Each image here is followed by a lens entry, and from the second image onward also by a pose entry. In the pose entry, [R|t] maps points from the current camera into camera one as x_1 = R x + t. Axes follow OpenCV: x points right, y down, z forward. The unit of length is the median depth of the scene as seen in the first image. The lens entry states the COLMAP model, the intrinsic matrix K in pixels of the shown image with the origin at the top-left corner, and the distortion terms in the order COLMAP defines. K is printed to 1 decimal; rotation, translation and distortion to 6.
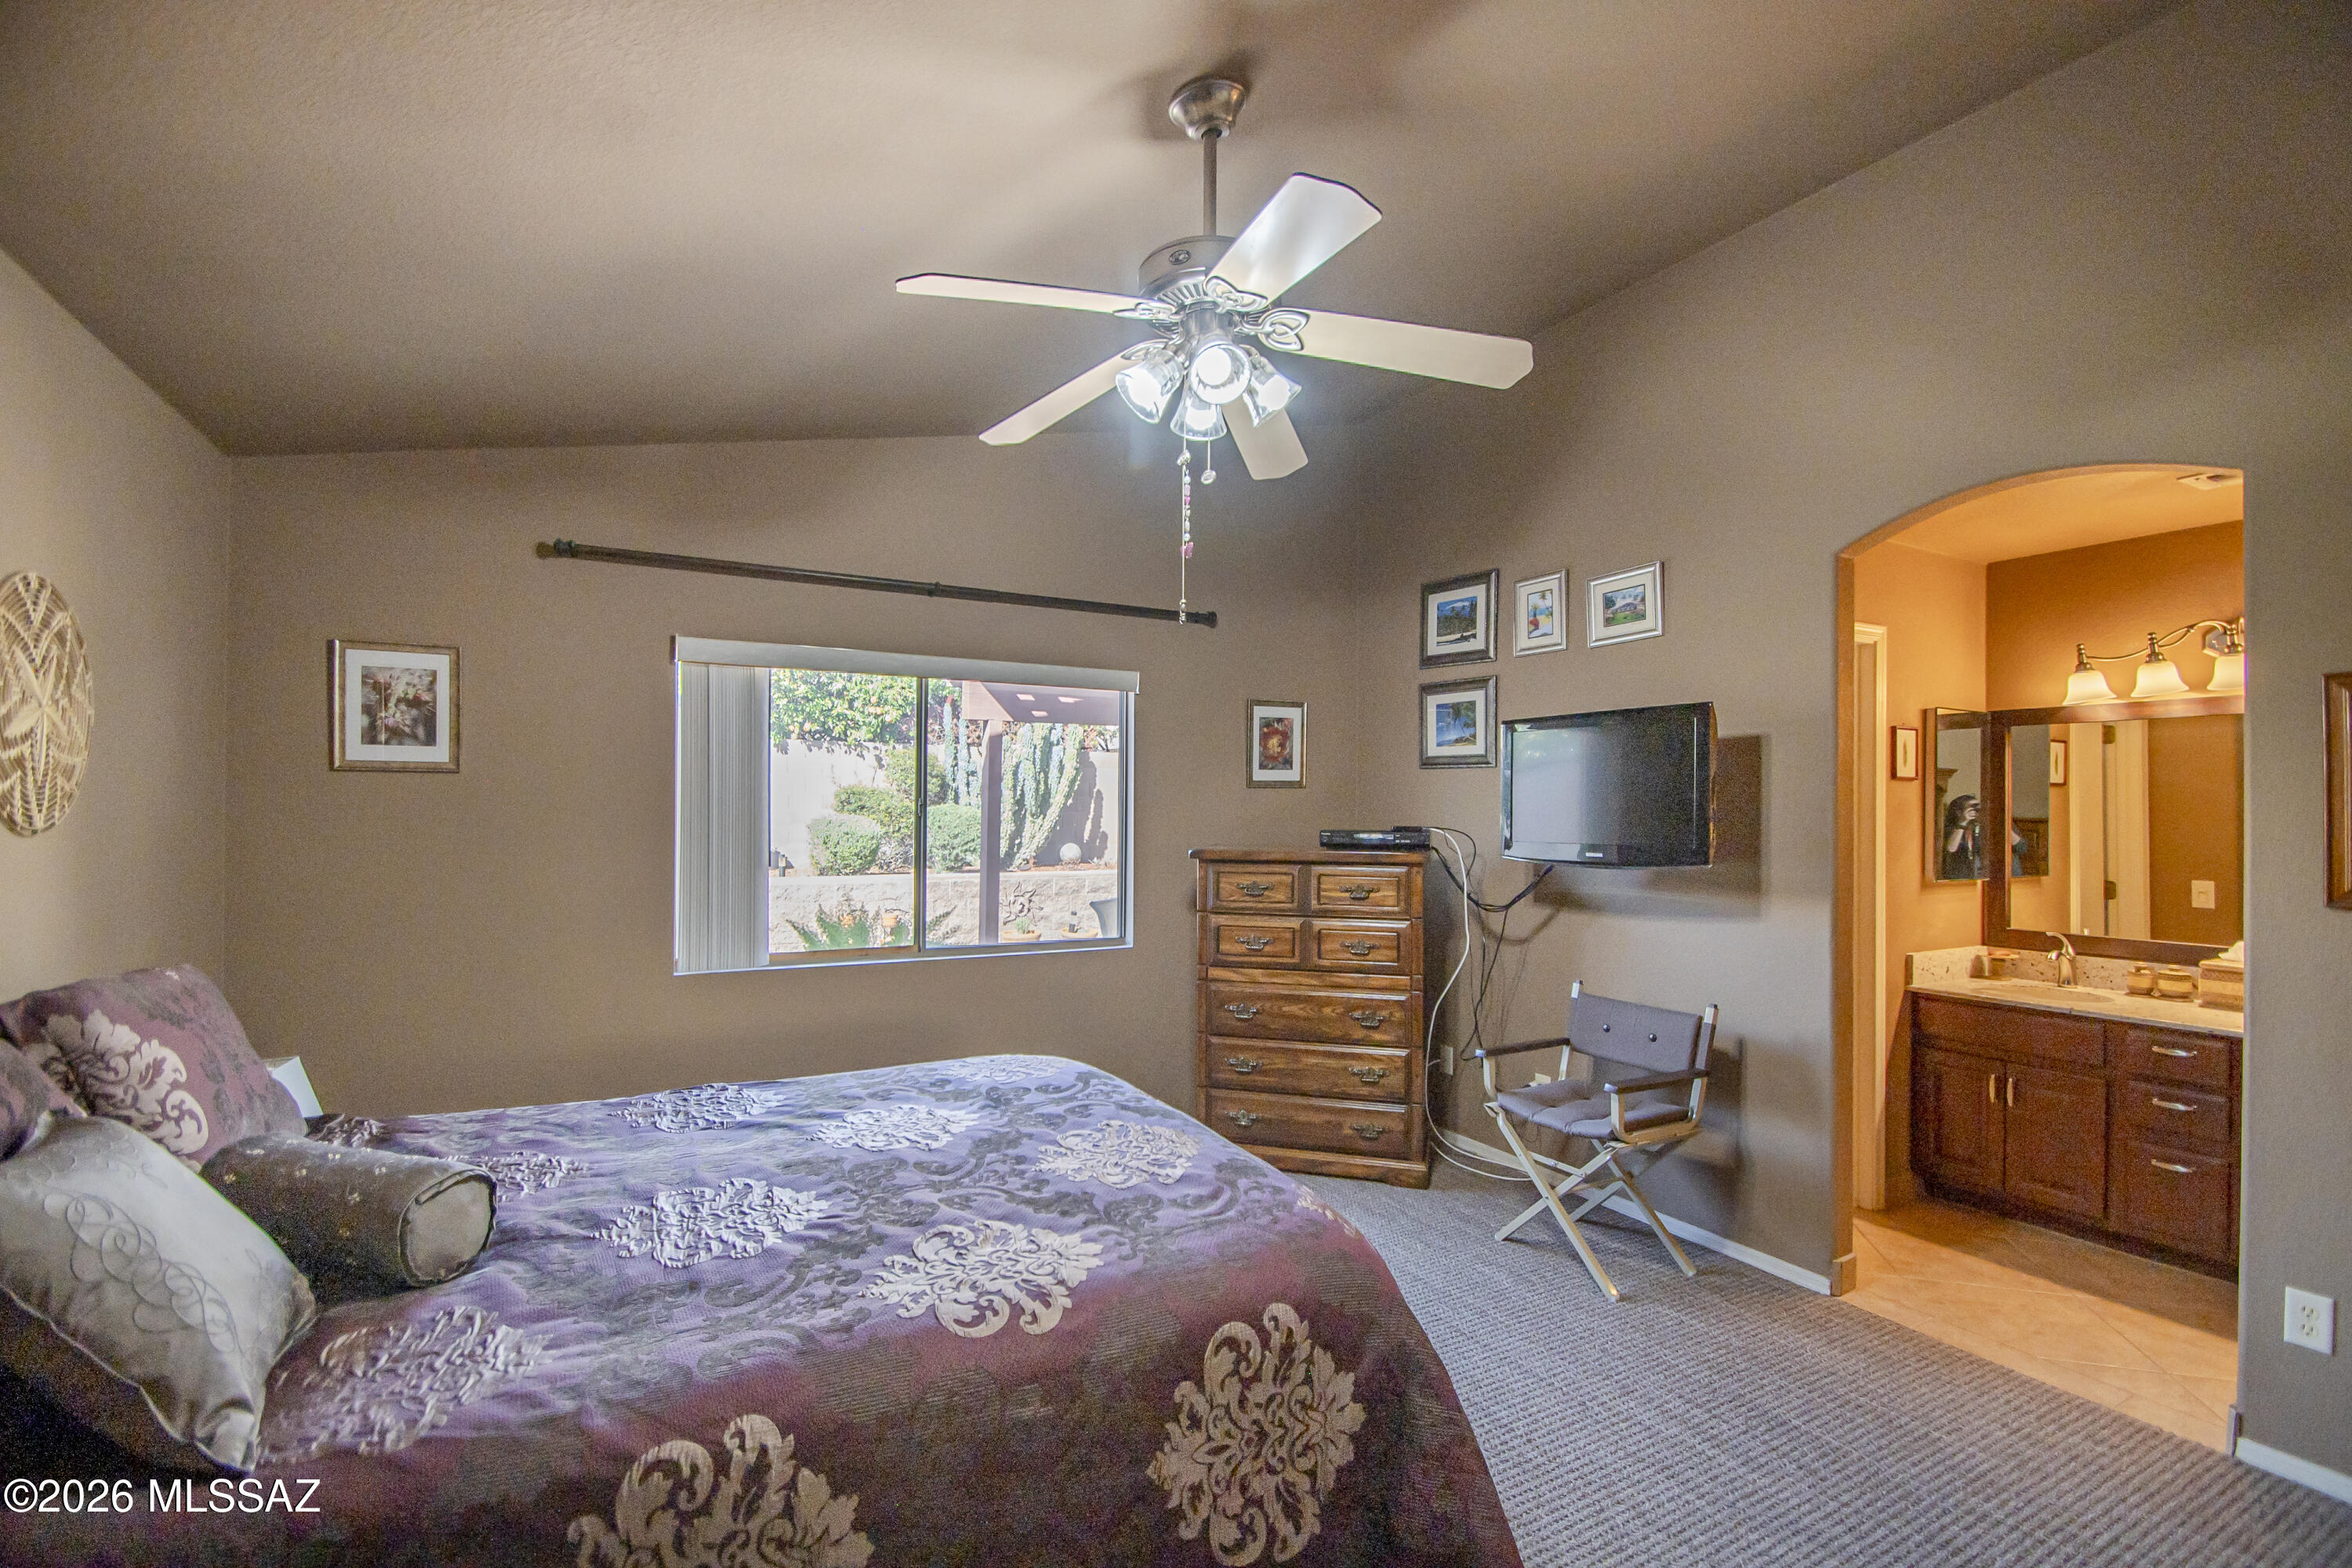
lens RADIAL K [[1035.5, 0, 1172.1], [0, 1035.5, 810.9], [0, 0, 1]] dist [0.000293, -0.000097]
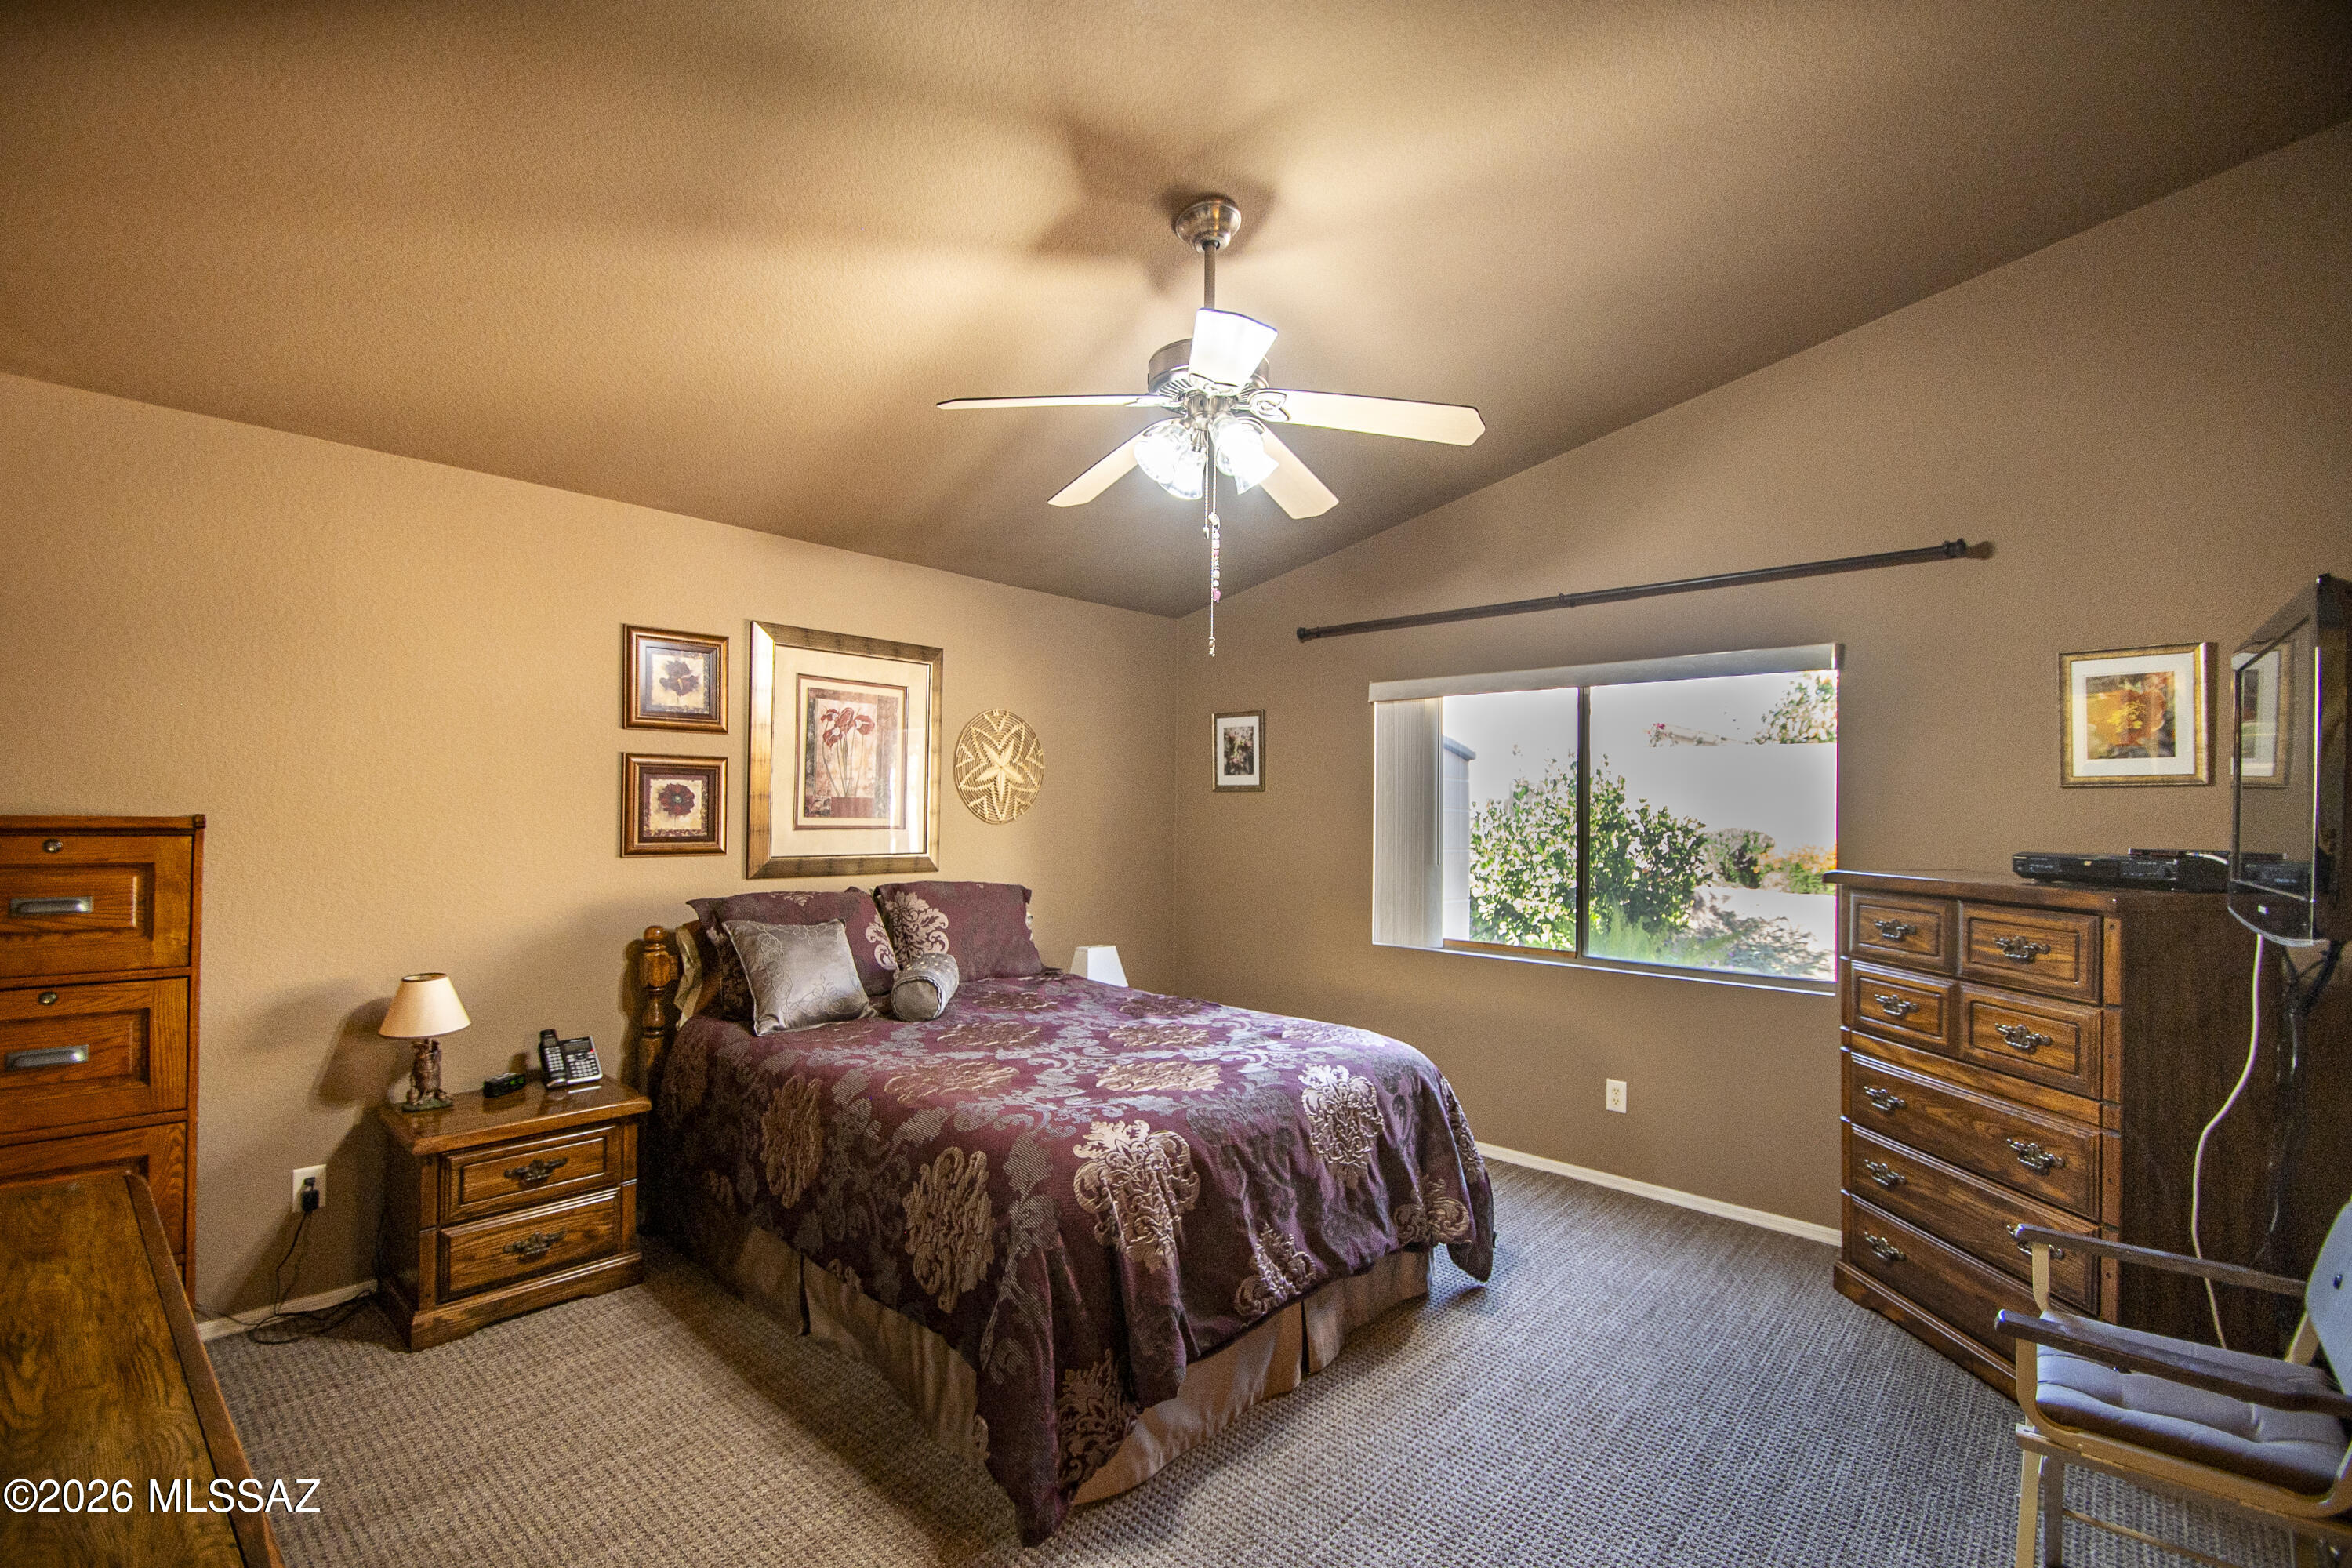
lens RADIAL K [[1035.5, 0, 1172.1], [0, 1035.5, 810.9], [0, 0, 1]] dist [0.000293, -0.000097]
pose [[0.330608, -0.002676, -0.943764, 0.605860], [-0.010281, 0.999926, -0.006437, 0.003137], [0.943712, 0.011831, 0.330556, 0.303905]]
